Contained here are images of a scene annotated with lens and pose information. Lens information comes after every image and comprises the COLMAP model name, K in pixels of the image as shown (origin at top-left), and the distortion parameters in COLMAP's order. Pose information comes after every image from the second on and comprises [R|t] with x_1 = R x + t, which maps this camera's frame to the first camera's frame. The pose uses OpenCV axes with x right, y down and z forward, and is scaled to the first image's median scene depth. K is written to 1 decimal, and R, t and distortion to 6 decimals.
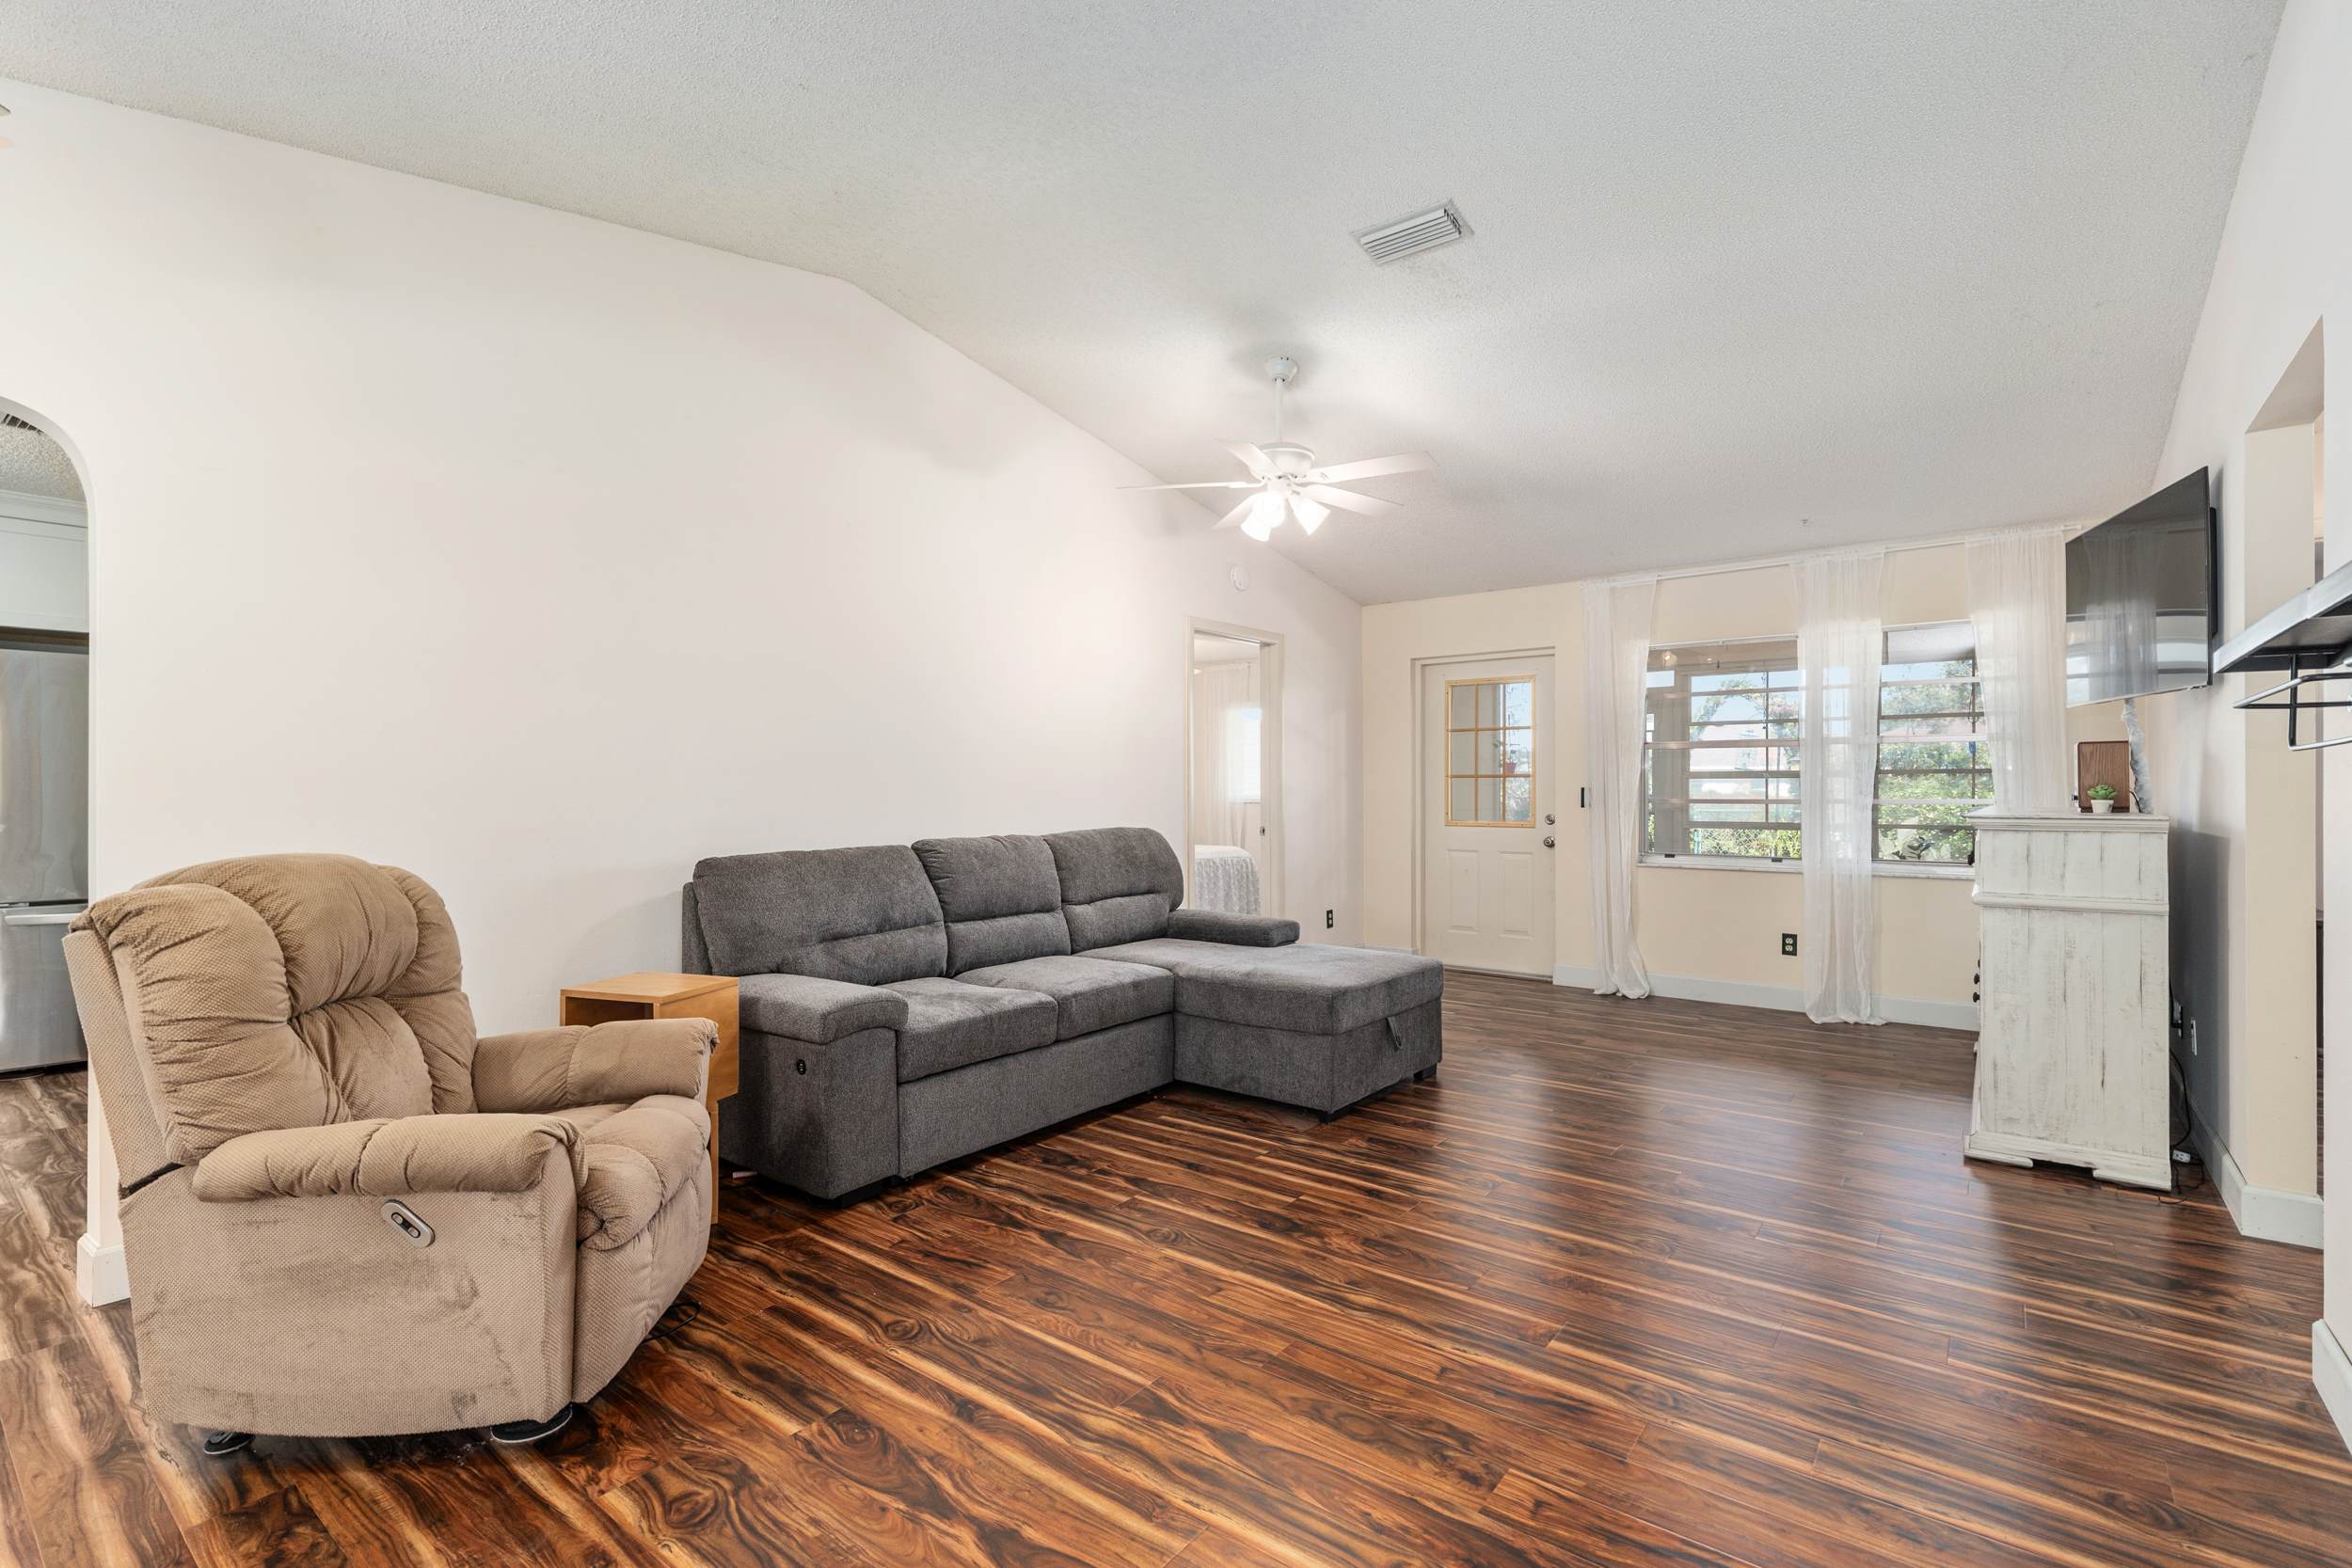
lens RADIAL K [[1087.6, 0, 1185.9], [0, 1087.6, 780.4], [0, 0, 1]] dist [-0.005420, -0.003337]
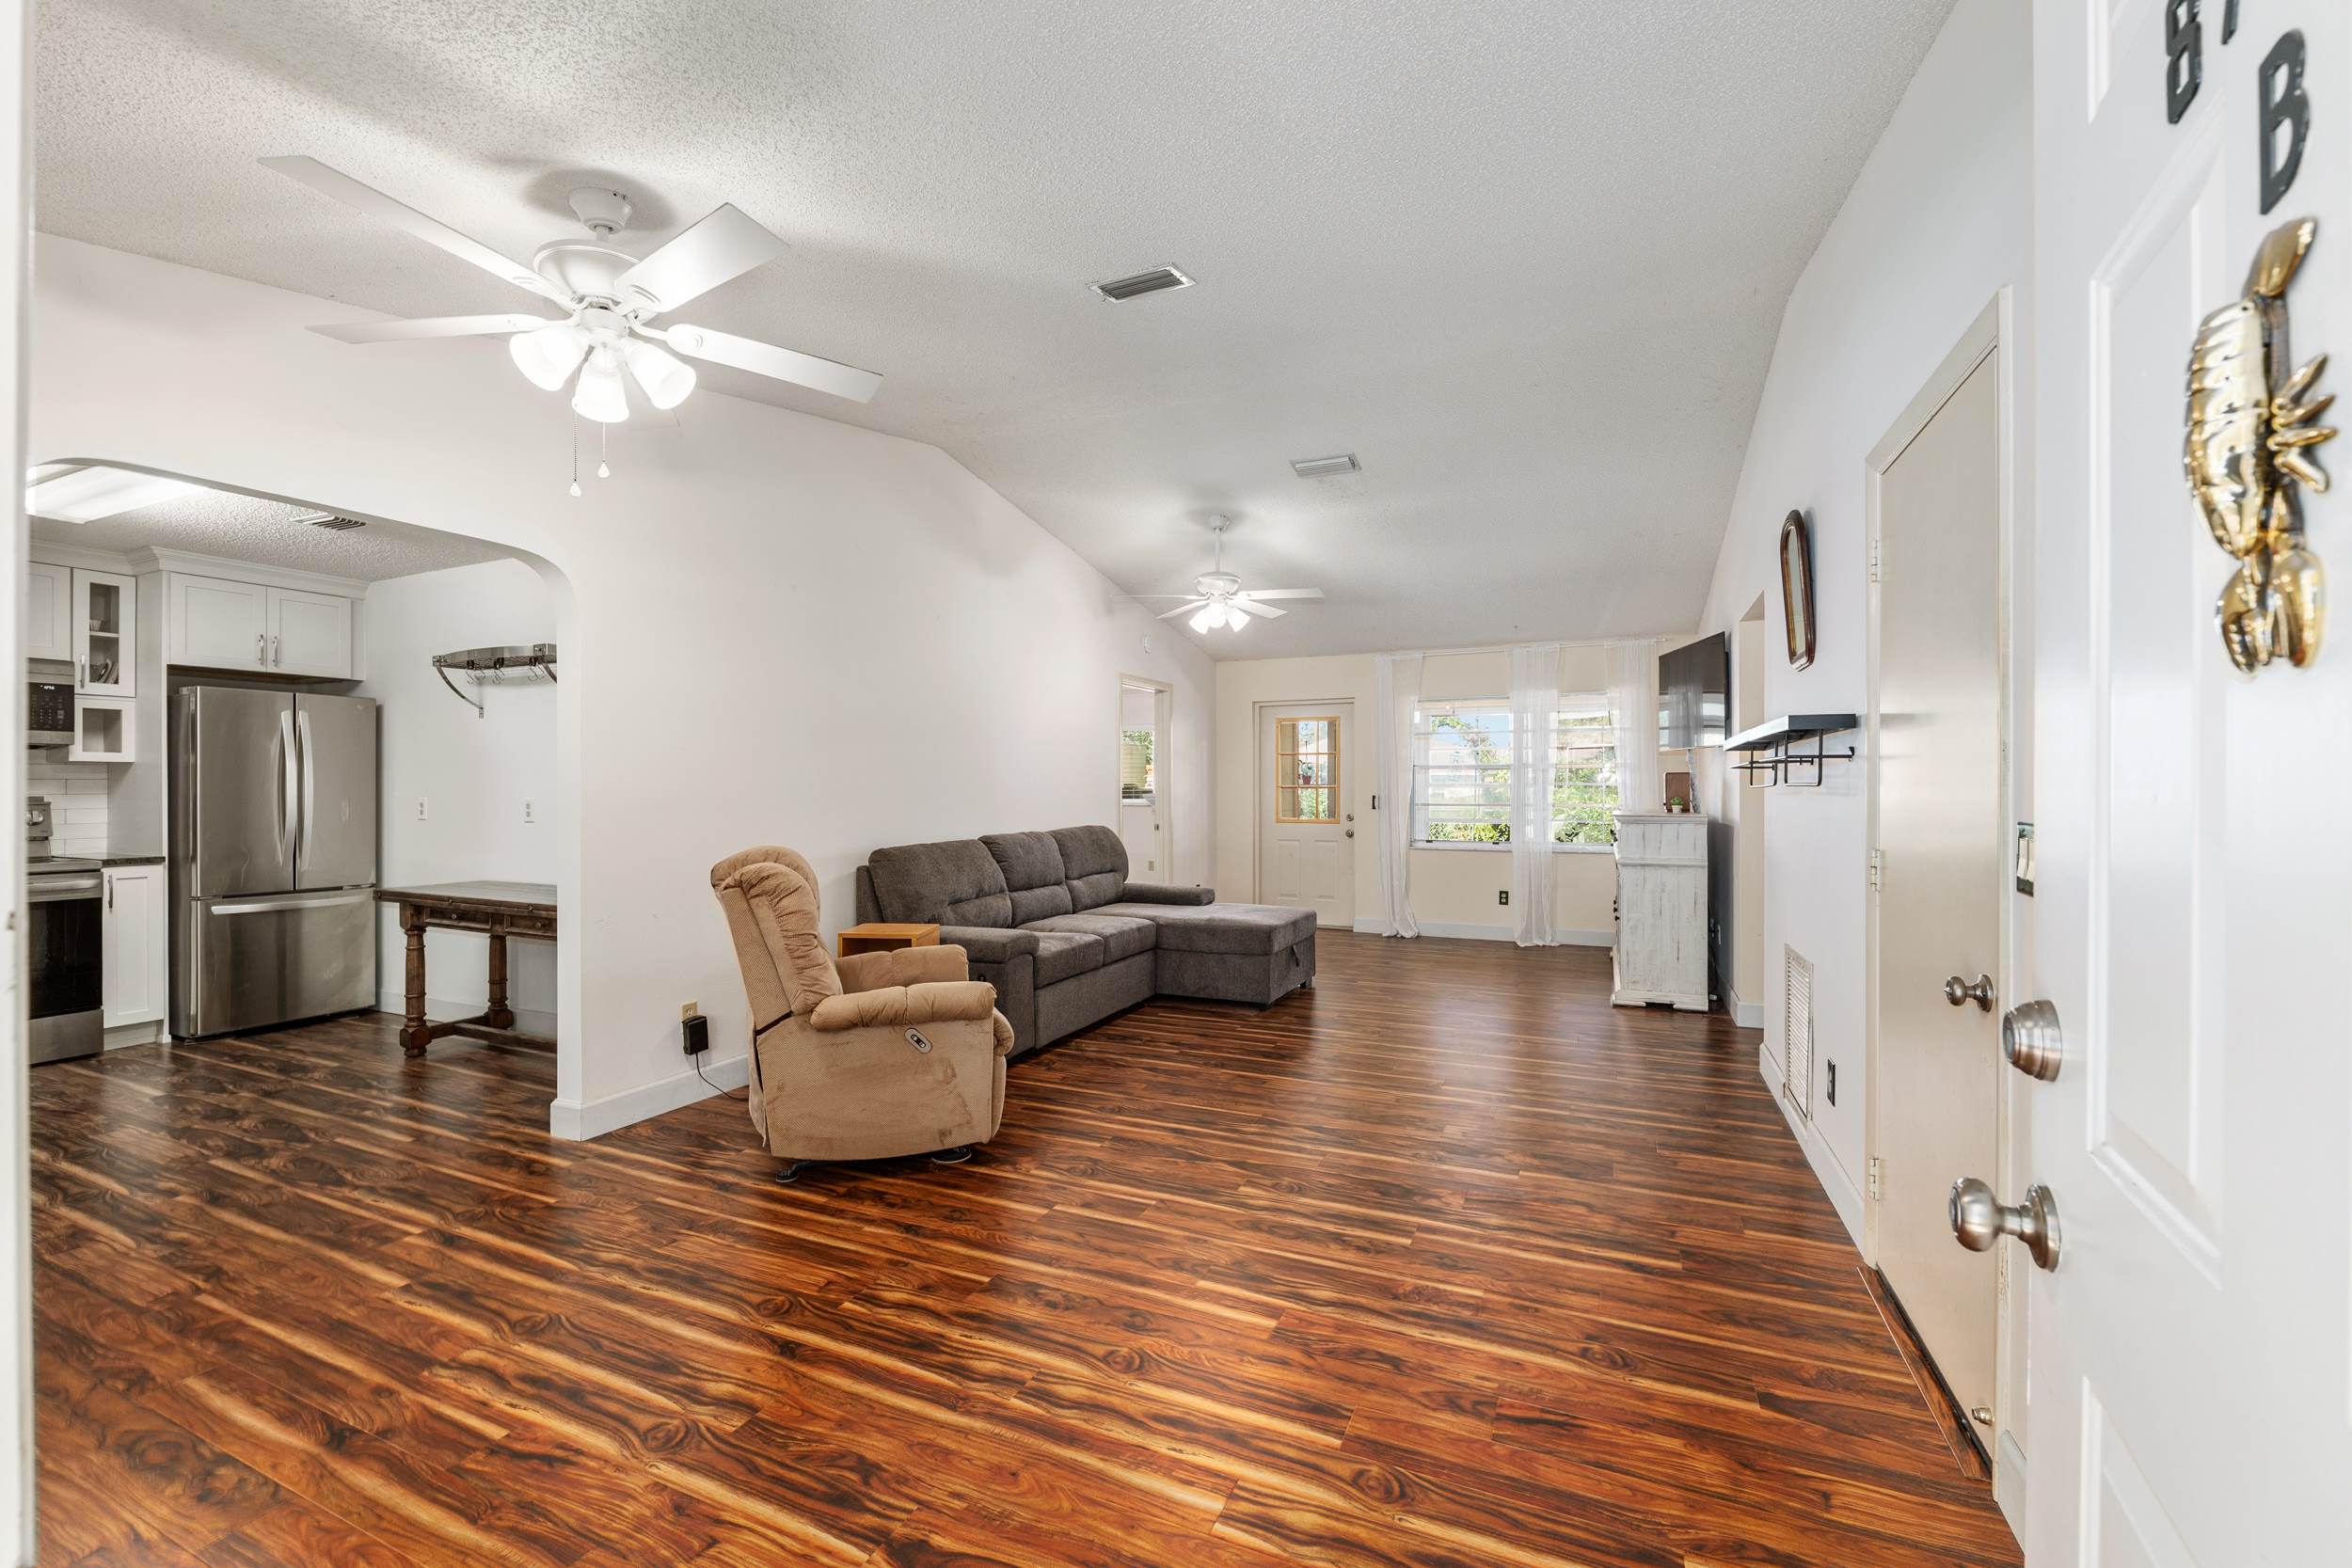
lens RADIAL K [[985.7, 0, 1187.3], [0, 985.7, 779.6], [0, 0, 1]] dist [-0.053291, -0.000248]
pose [[0.970499, 0.003191, 0.241085, -0.336091], [-0.002881, 0.999995, -0.001641, -0.020446], [-0.241089, 0.000898, 0.970503, -0.375551]]
